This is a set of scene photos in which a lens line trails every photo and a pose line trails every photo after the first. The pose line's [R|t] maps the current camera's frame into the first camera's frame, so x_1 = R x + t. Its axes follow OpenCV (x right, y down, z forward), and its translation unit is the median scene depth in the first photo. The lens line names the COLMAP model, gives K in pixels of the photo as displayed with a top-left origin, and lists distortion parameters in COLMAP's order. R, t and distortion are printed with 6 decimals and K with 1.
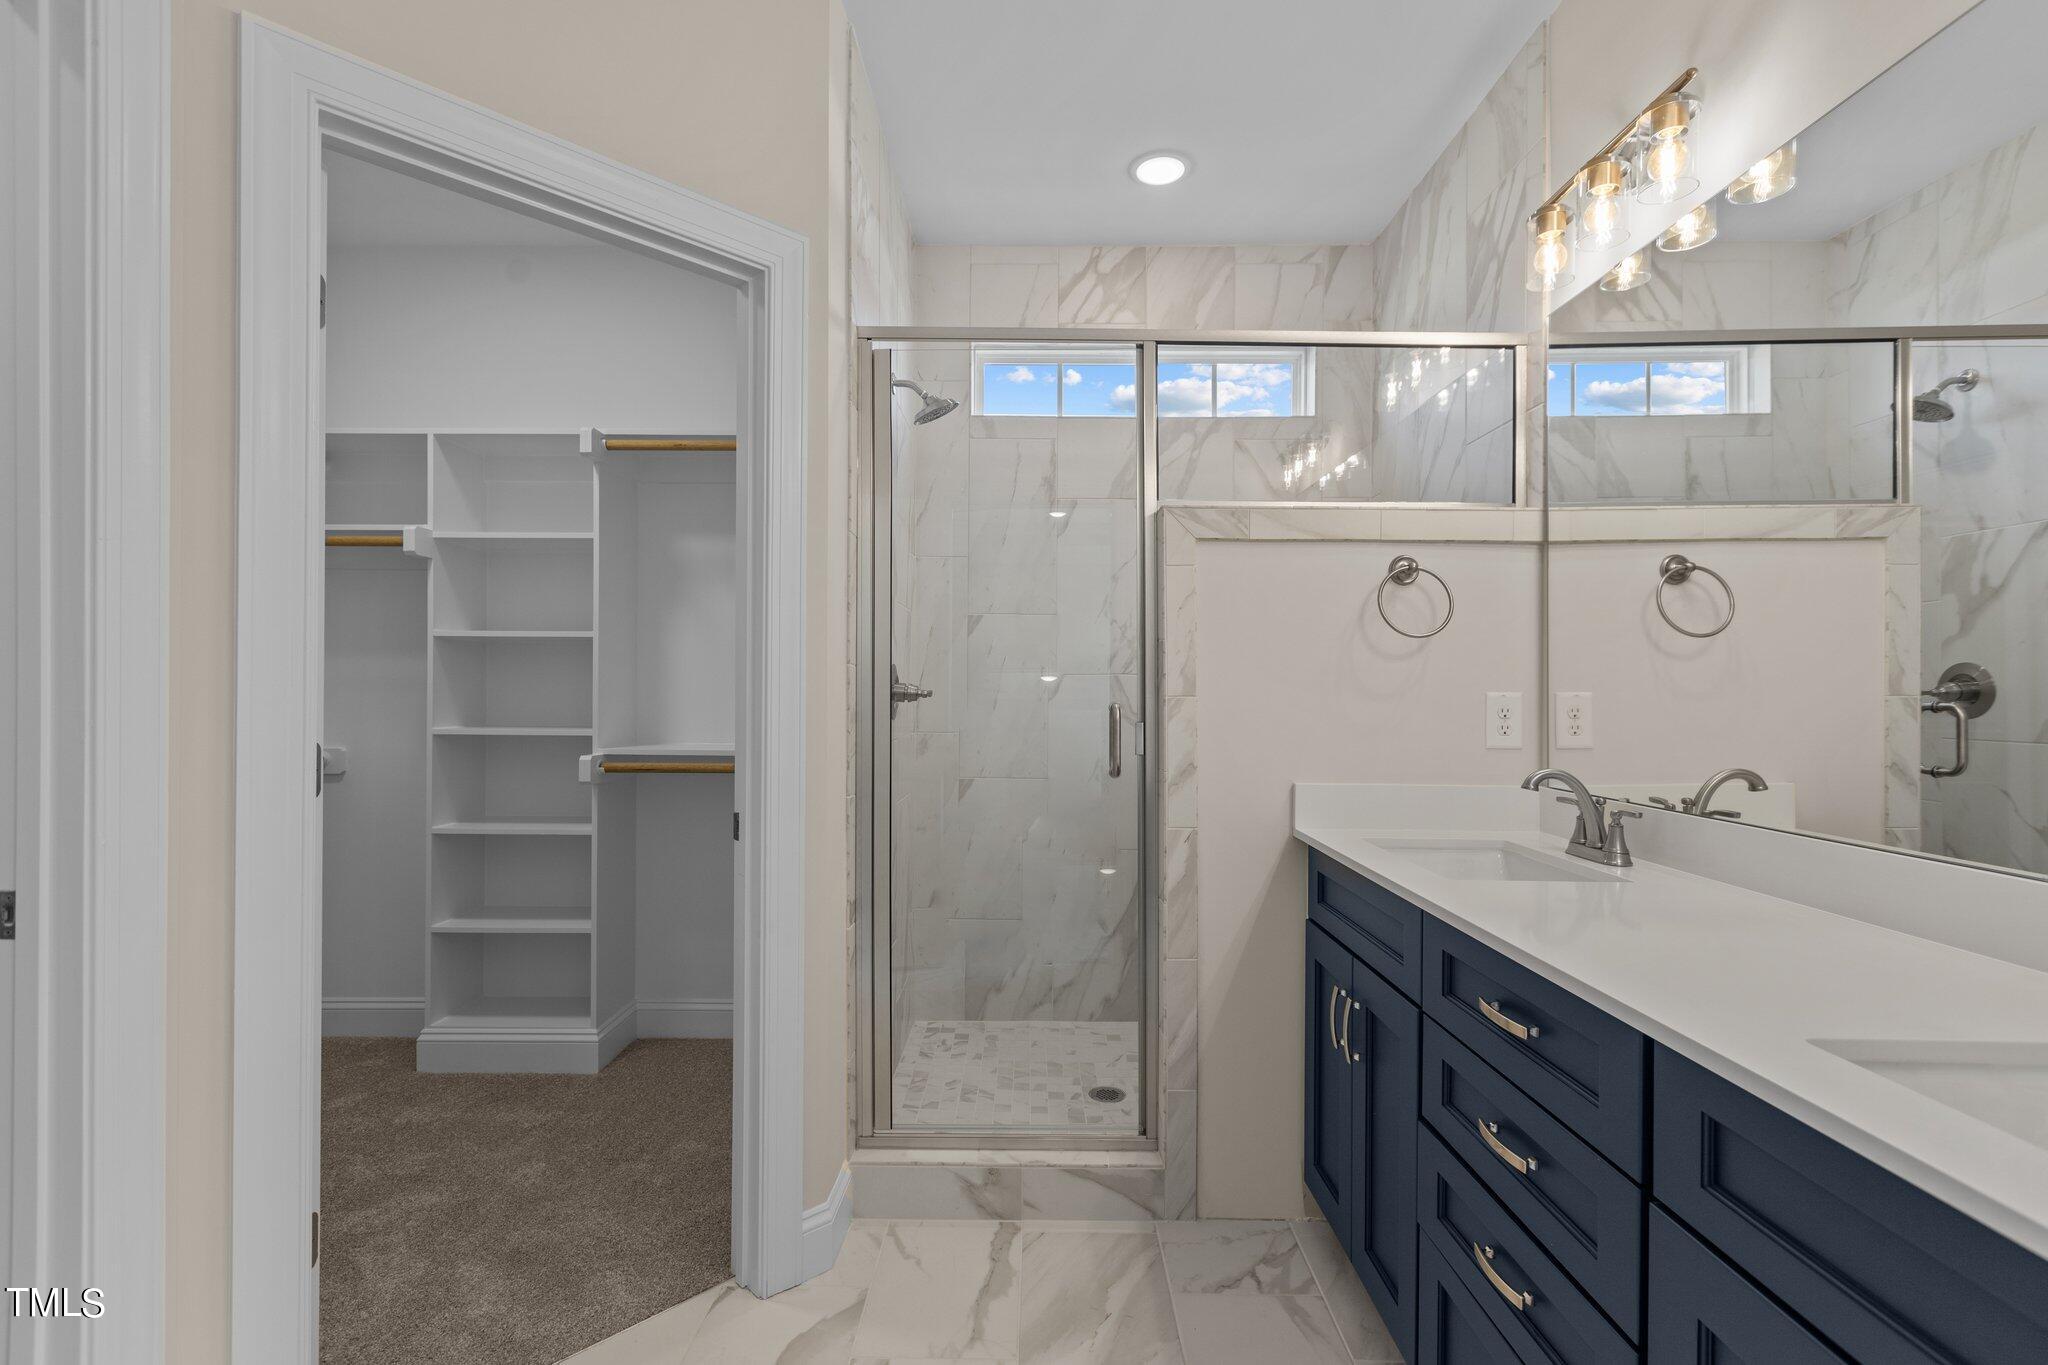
lens RADIAL K [[927.3, 0, 1036.6], [0, 927.3, 690.8], [0, 0, 1]] dist [0.008570, -0.002772]
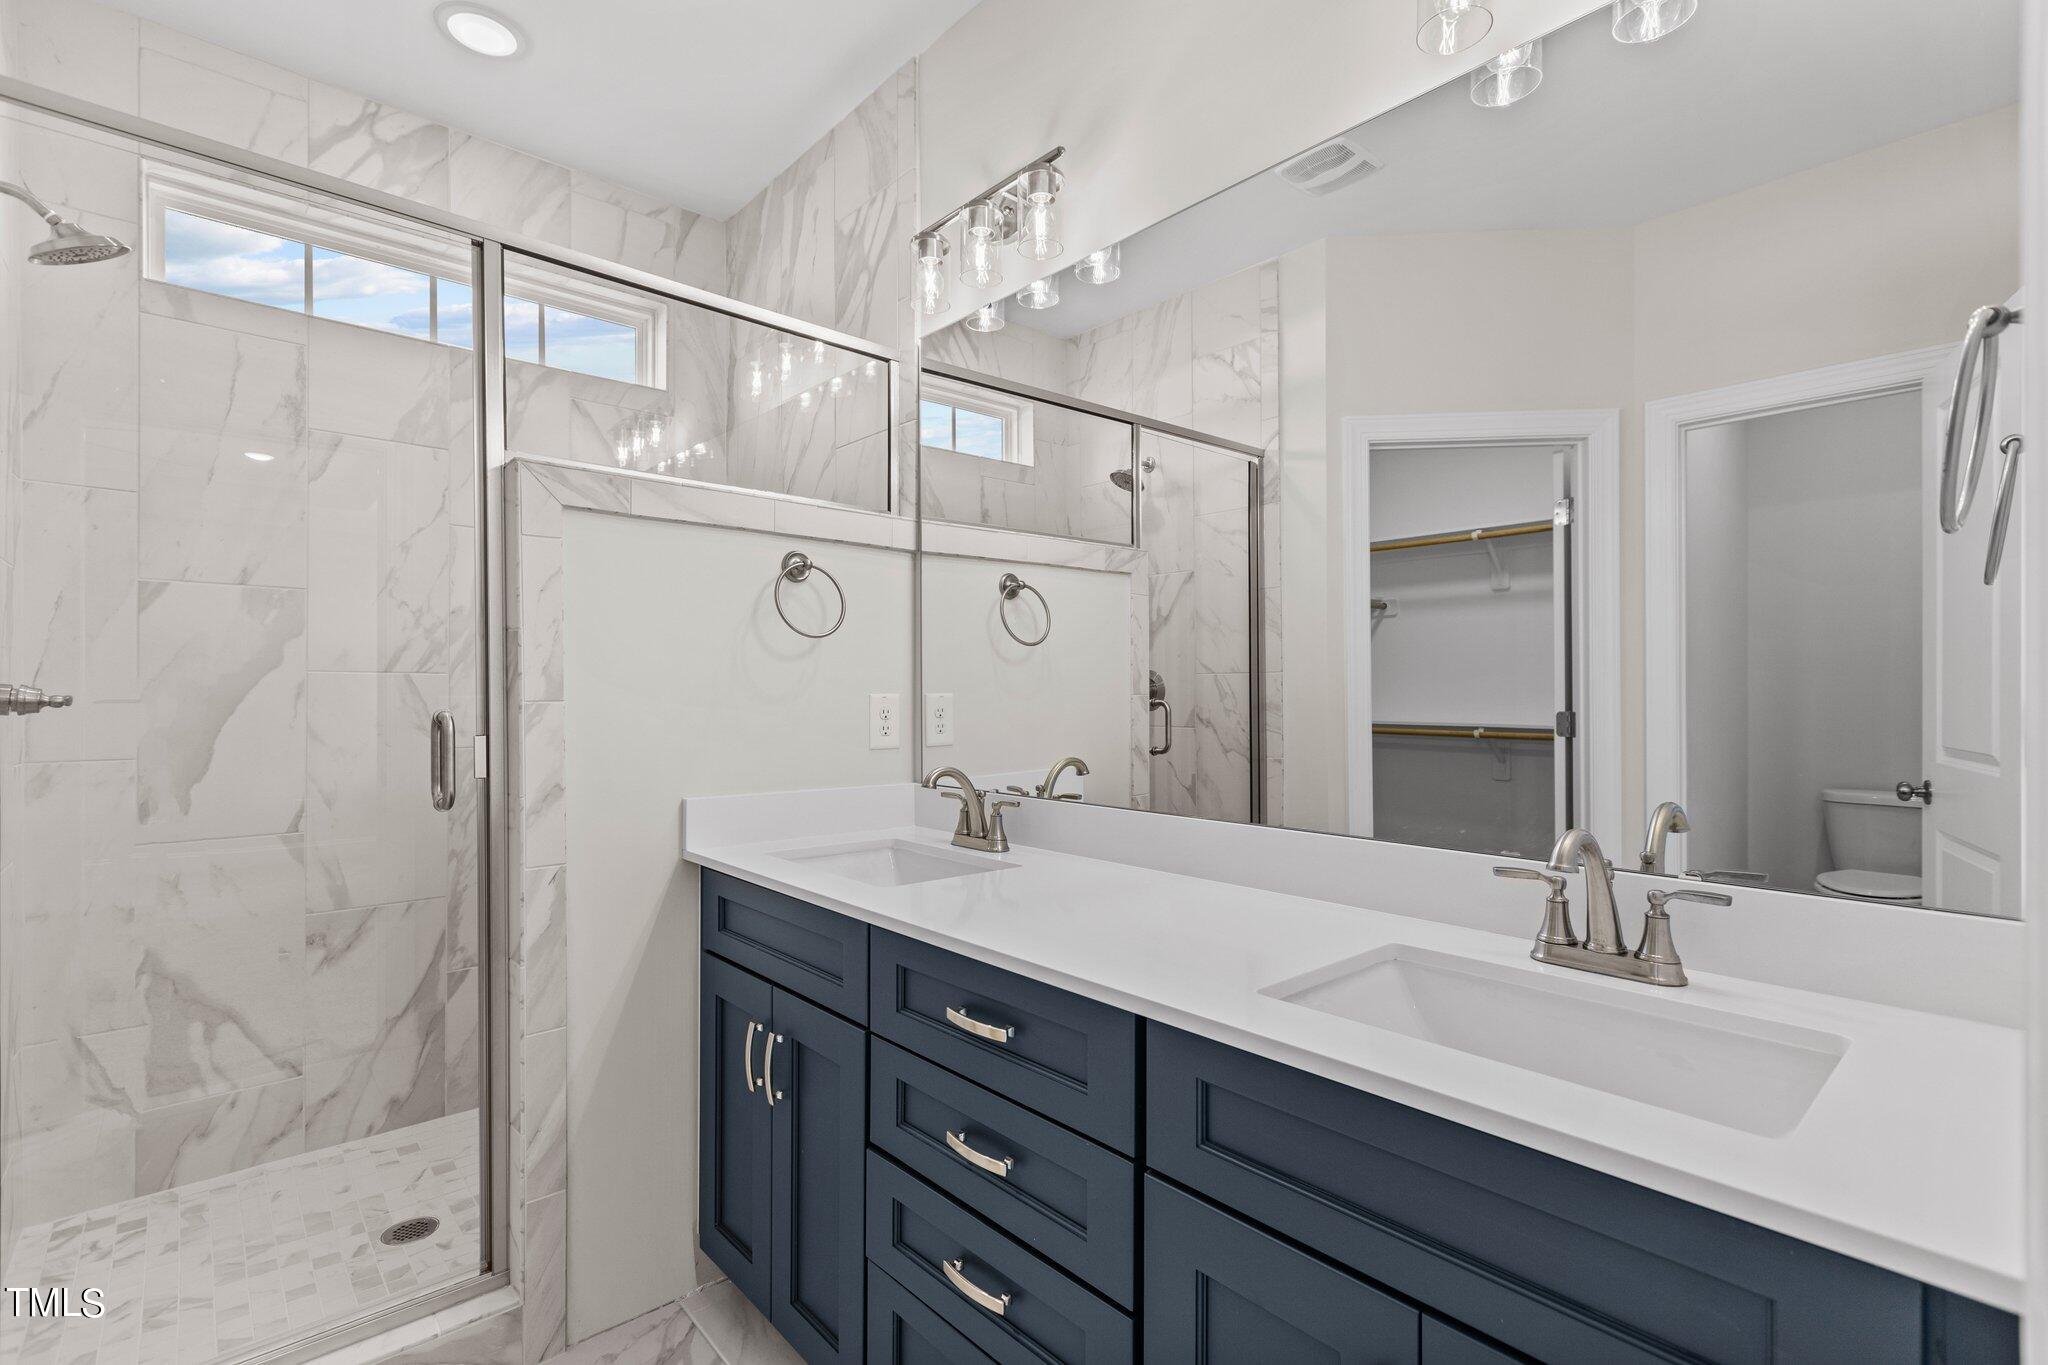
lens RADIAL K [[927.3, 0, 1026.3], [0, 927.3, 692.5], [0, 0, 1]] dist [0.008570, -0.002772]
pose [[0.746633, -0.004808, 0.665219, -0.063689], [0.004302, 0.999988, 0.002399, -0.001526], [-0.665222, 0.001071, 0.746645, 0.127792]]
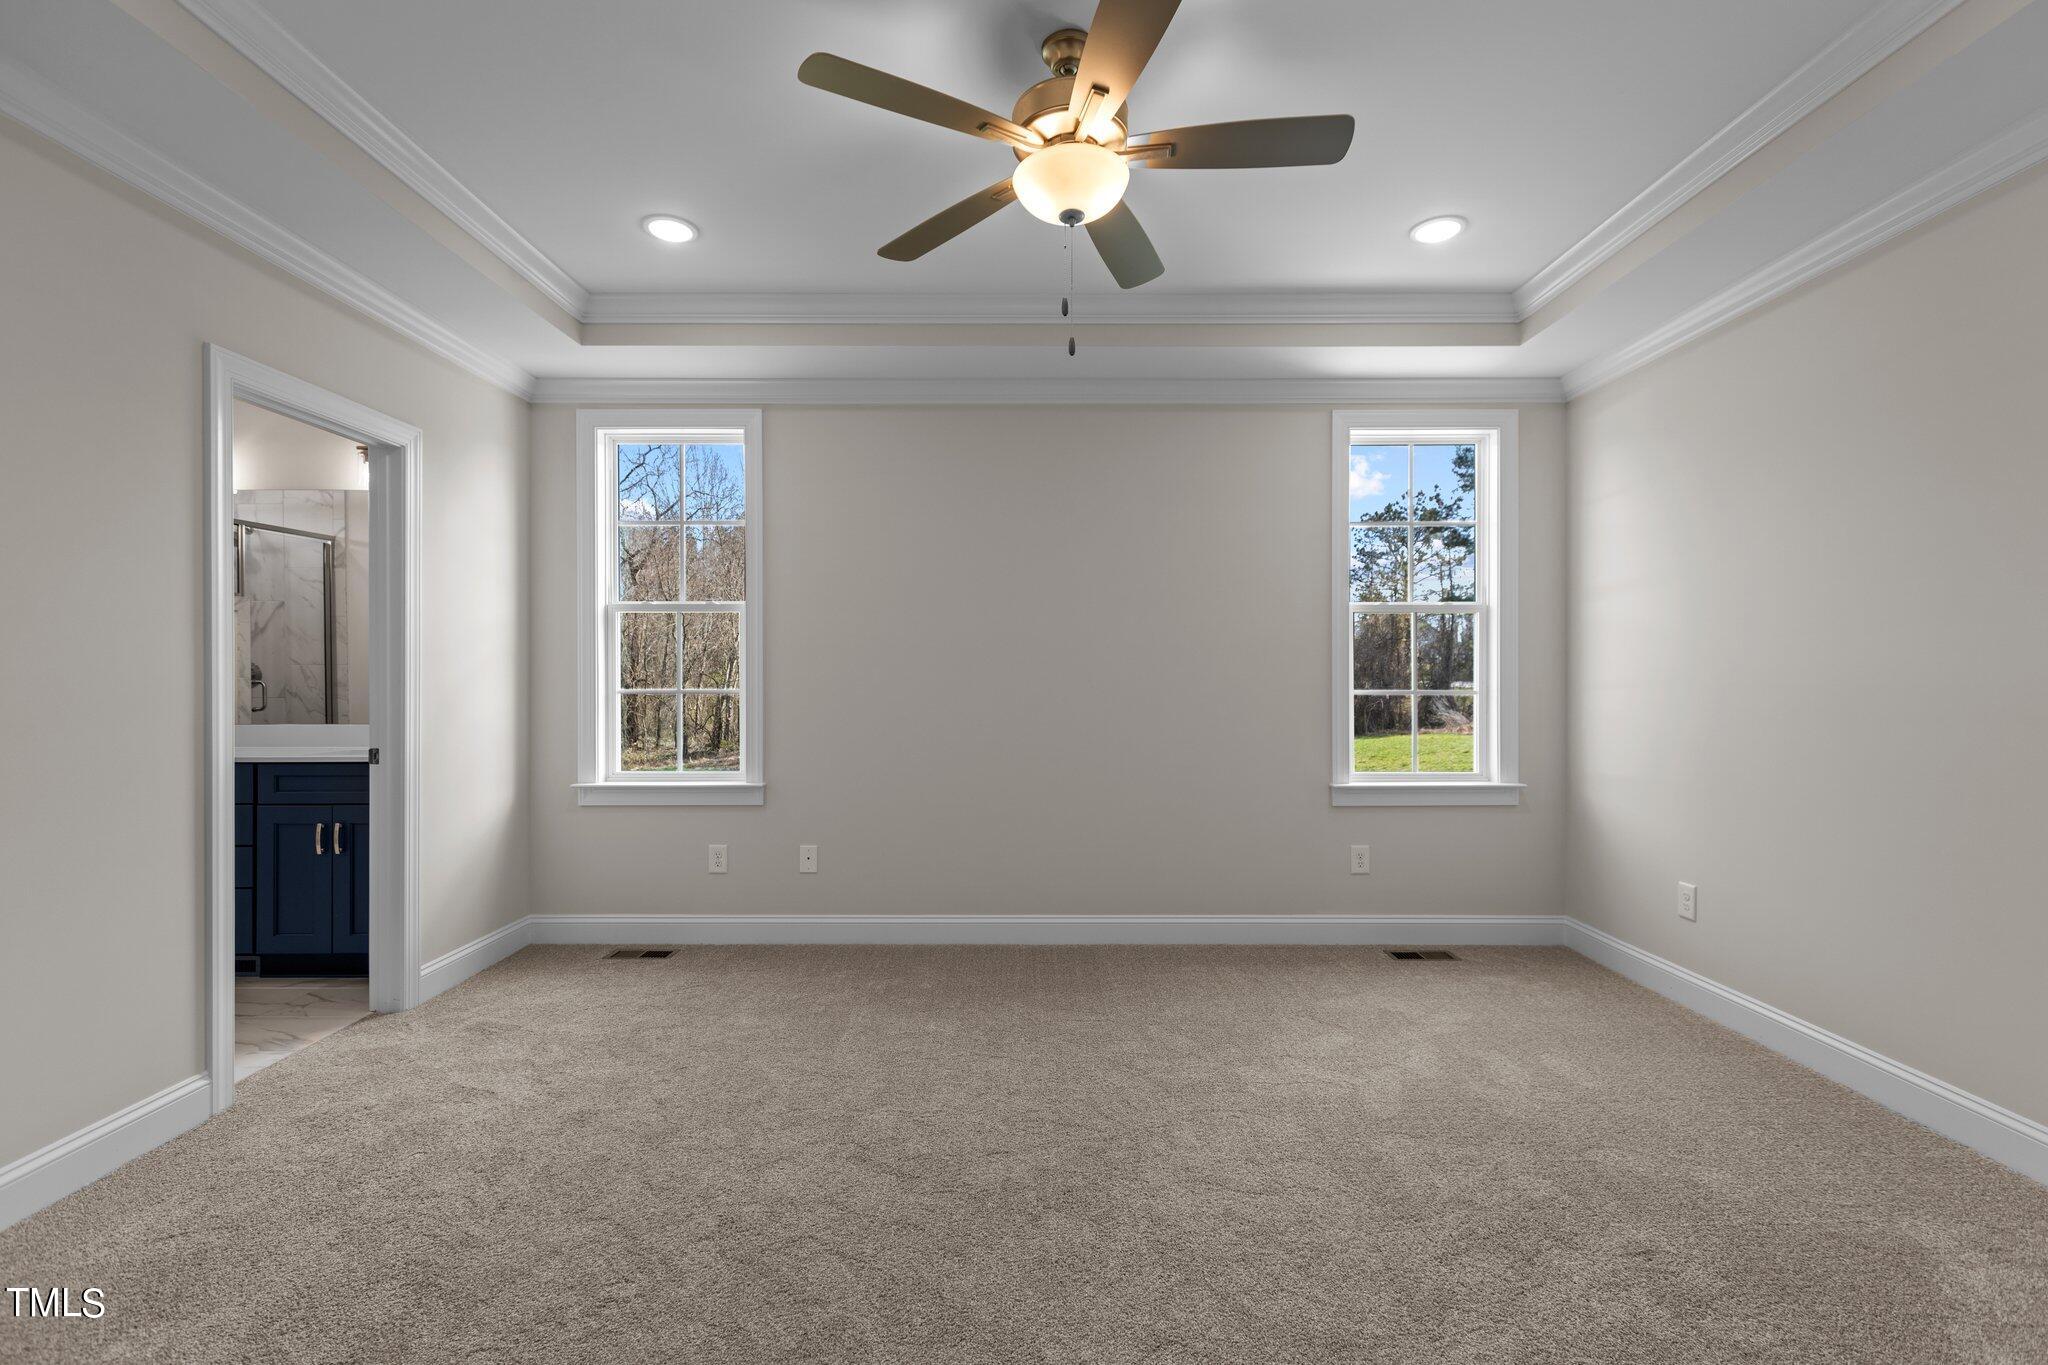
lens RADIAL K [[927.3, 0, 1013.3], [0, 927.3, 680.3], [0, 0, 1]] dist [0.008570, -0.002772]
pose [[0.013847, -0.011213, 0.999841, -1.449172], [-0.004499, 0.999926, 0.011277, -0.024629], [-0.999894, -0.004655, 0.013795, -1.017260]]
